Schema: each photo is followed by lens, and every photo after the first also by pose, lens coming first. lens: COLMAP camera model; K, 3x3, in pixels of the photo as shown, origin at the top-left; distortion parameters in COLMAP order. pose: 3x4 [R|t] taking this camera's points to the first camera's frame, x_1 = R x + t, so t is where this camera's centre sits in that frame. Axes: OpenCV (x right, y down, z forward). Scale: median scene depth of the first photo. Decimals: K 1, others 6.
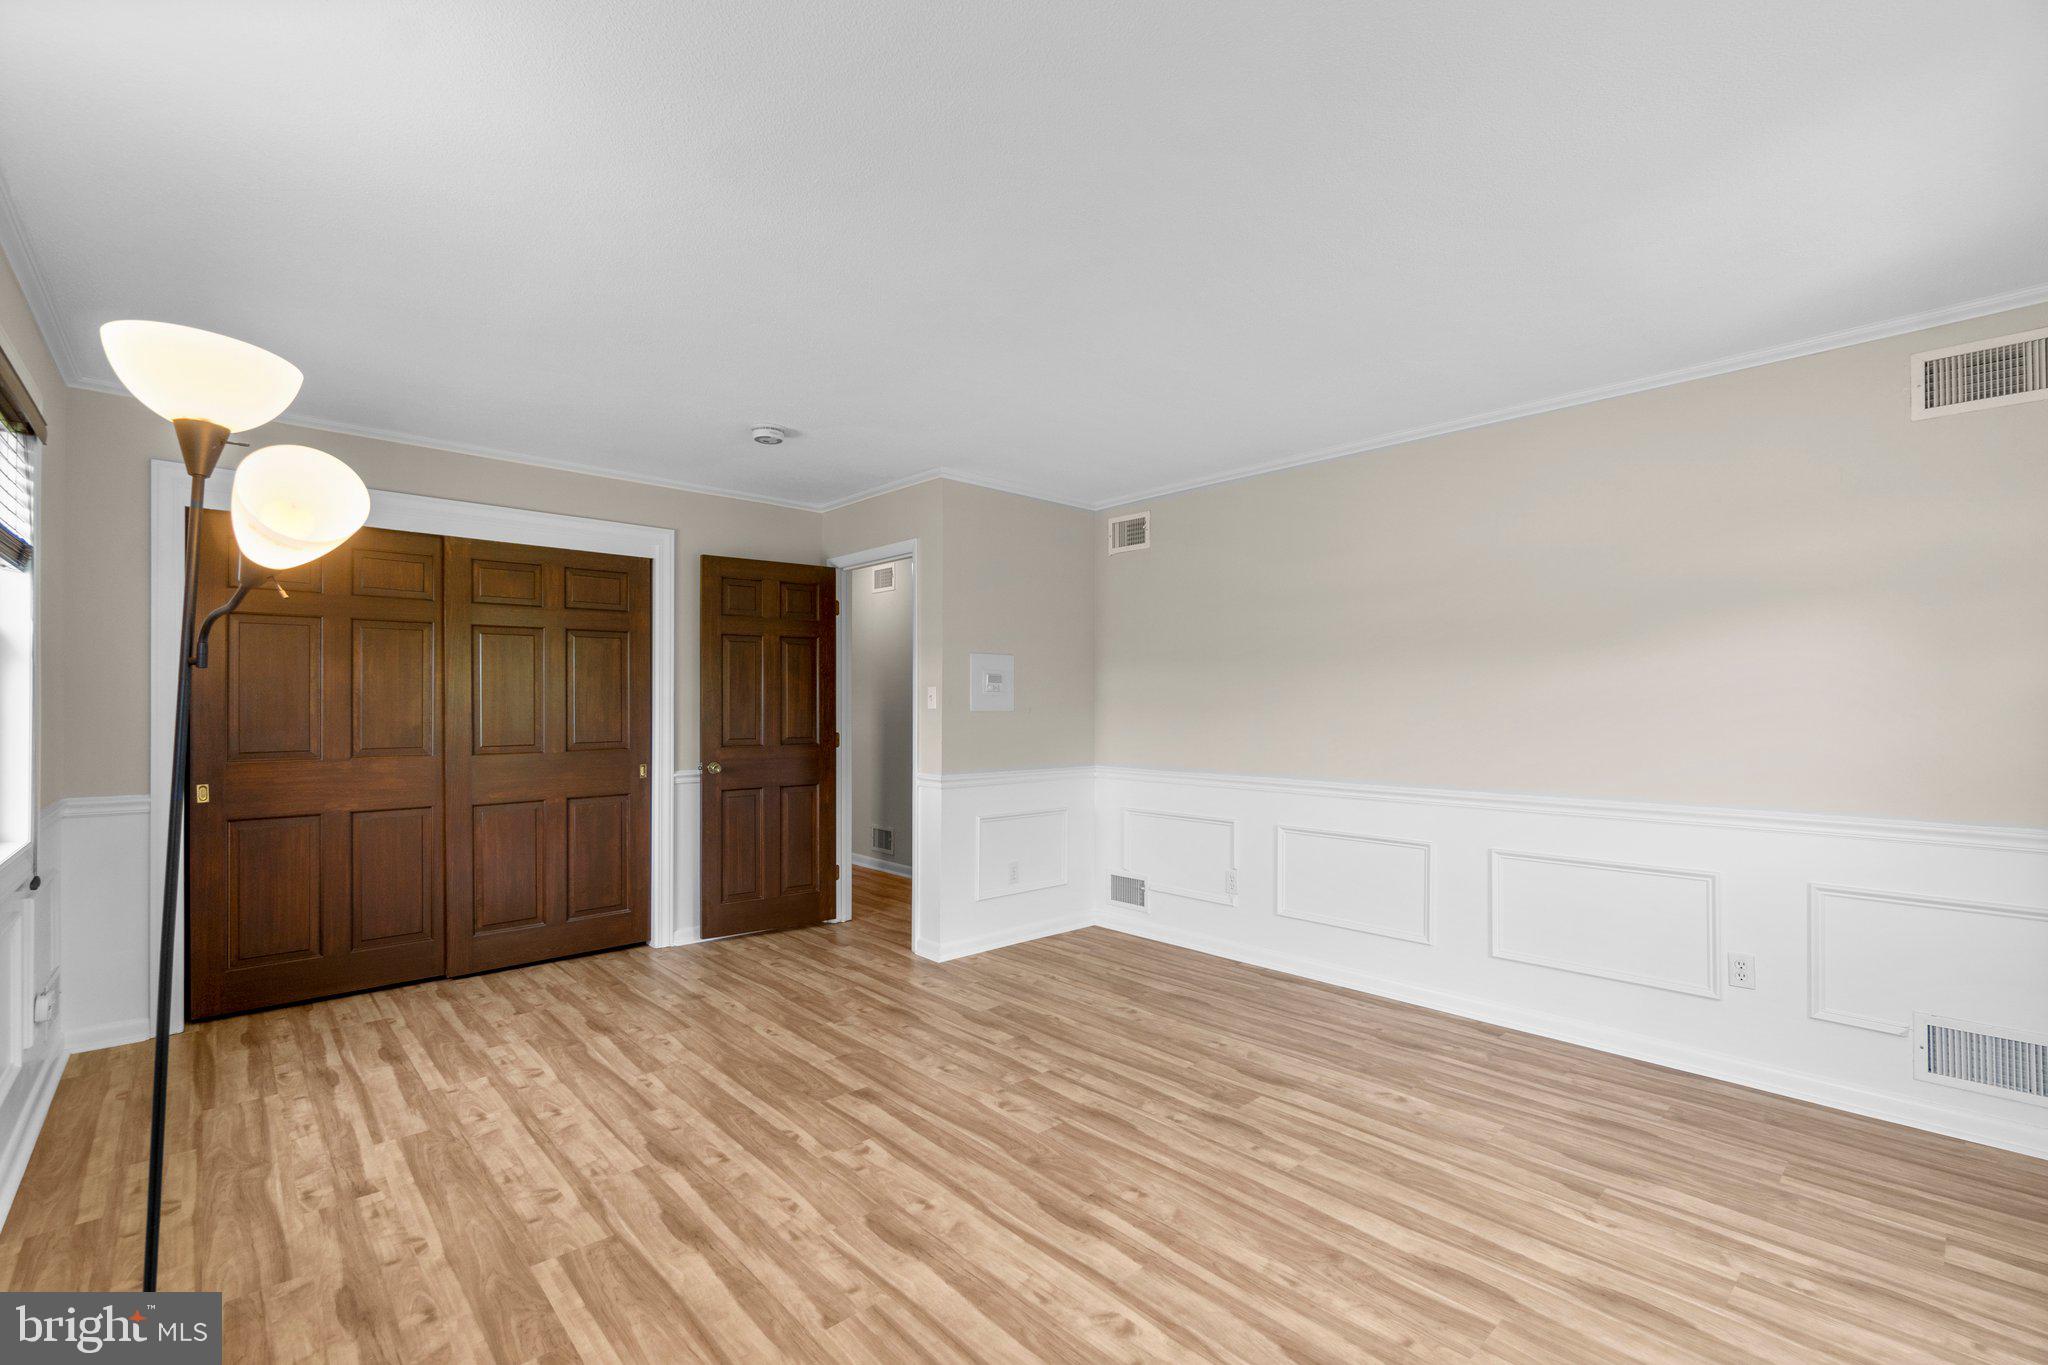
lens RADIAL K [[884.1, 0, 1020.0], [0, 884.1, 692.6], [0, 0, 1]] dist [-0.002800, -0.000017]
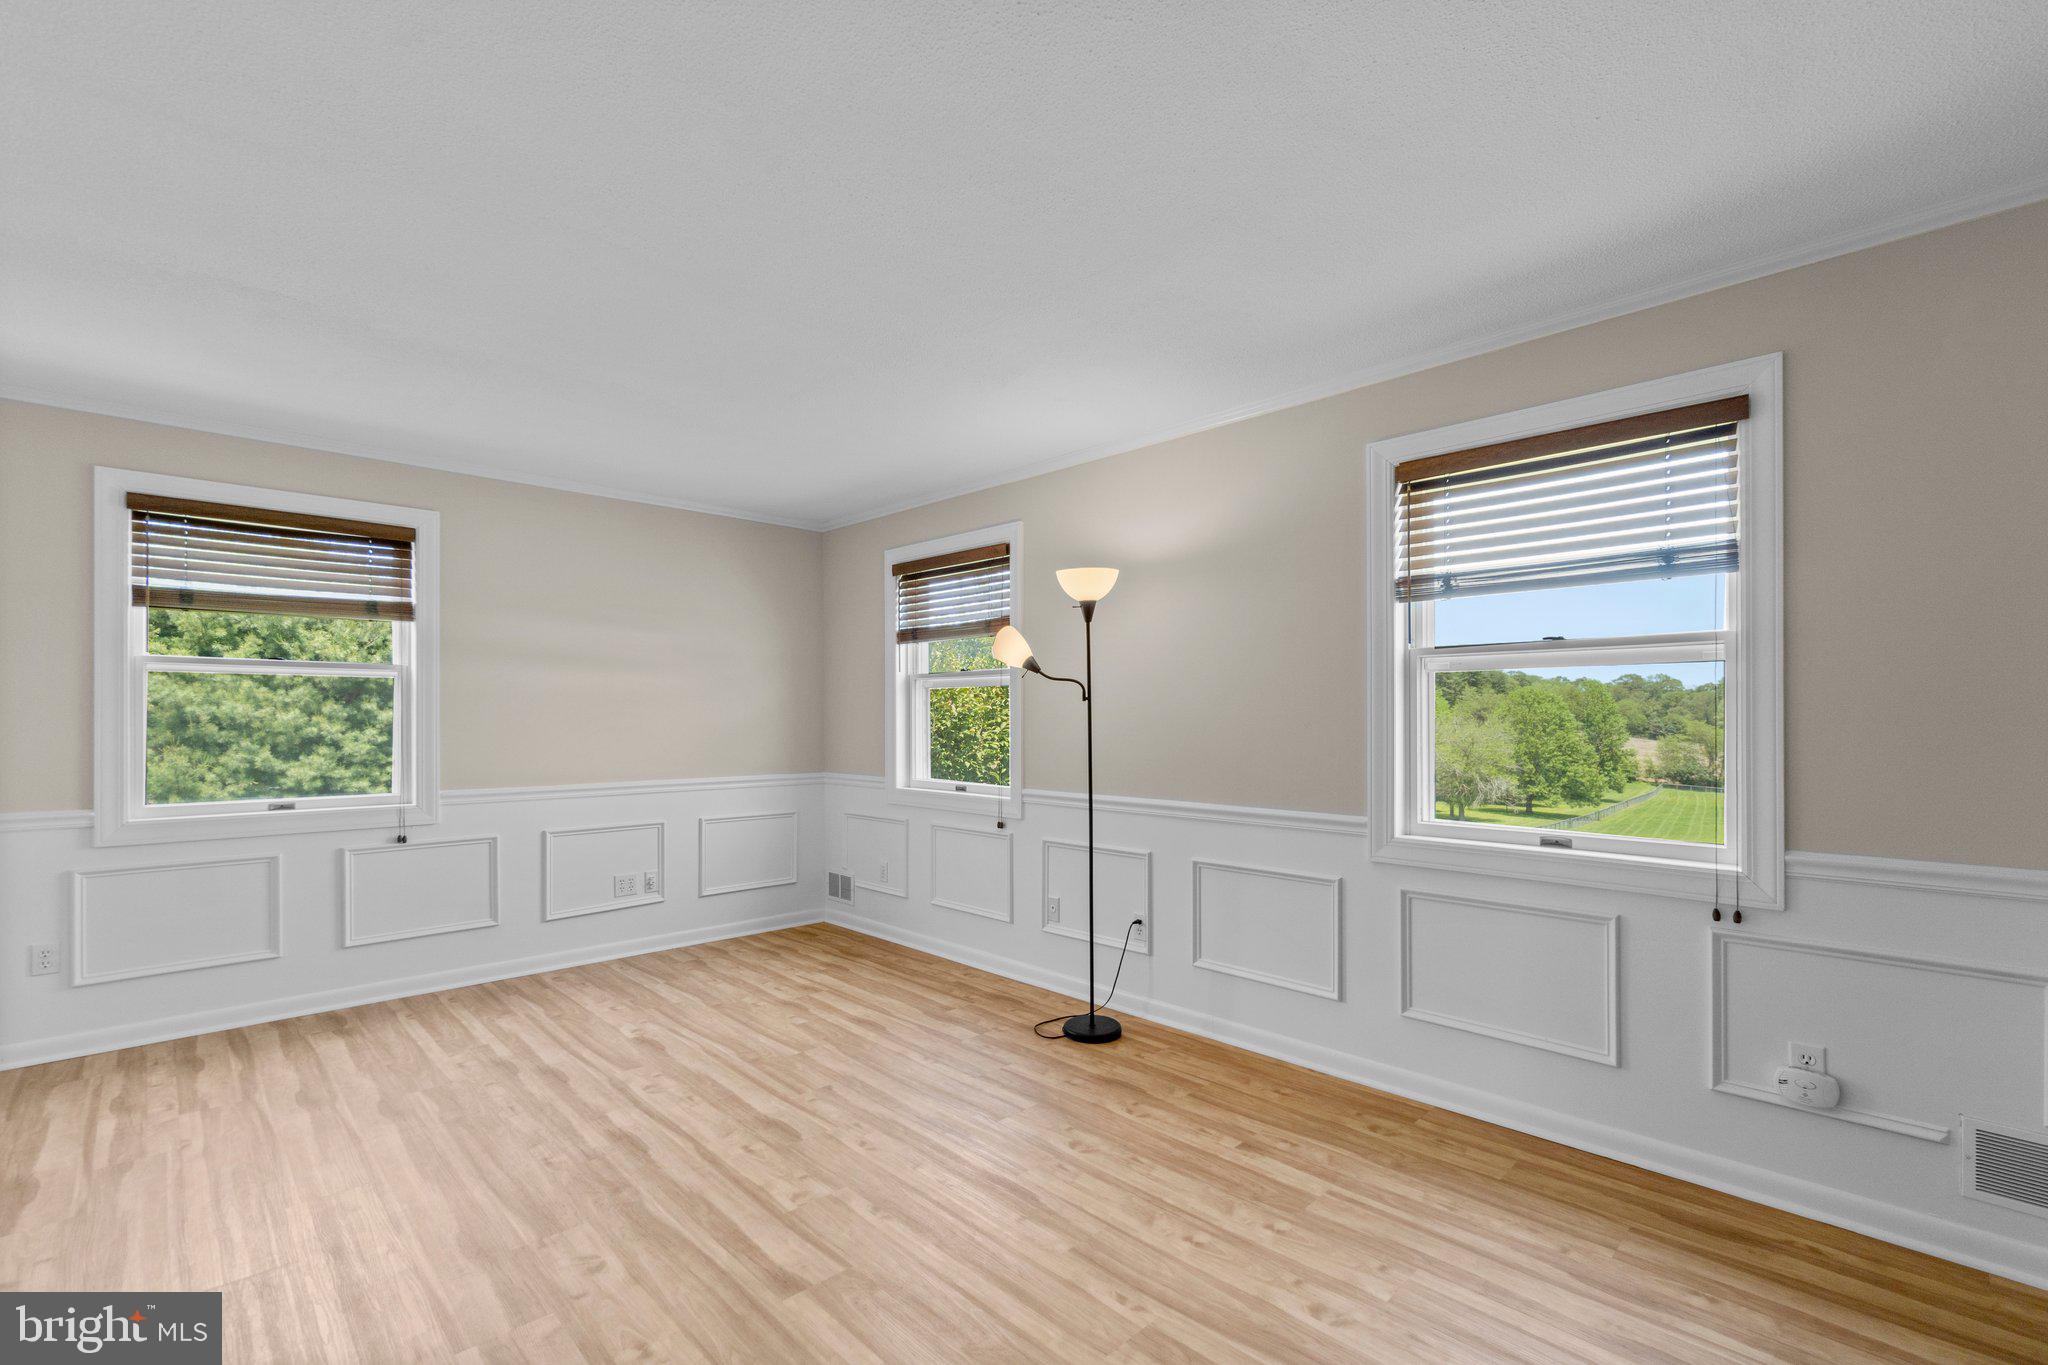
lens RADIAL K [[884.1, 0, 1020.0], [0, 884.1, 692.6], [0, 0, 1]] dist [-0.002800, -0.000017]
pose [[-0.999641, -0.002963, -0.026613, -0.388917], [-0.001899, 0.999202, -0.039904, 0.028223], [0.026710, -0.039839, -0.998849, 1.978026]]
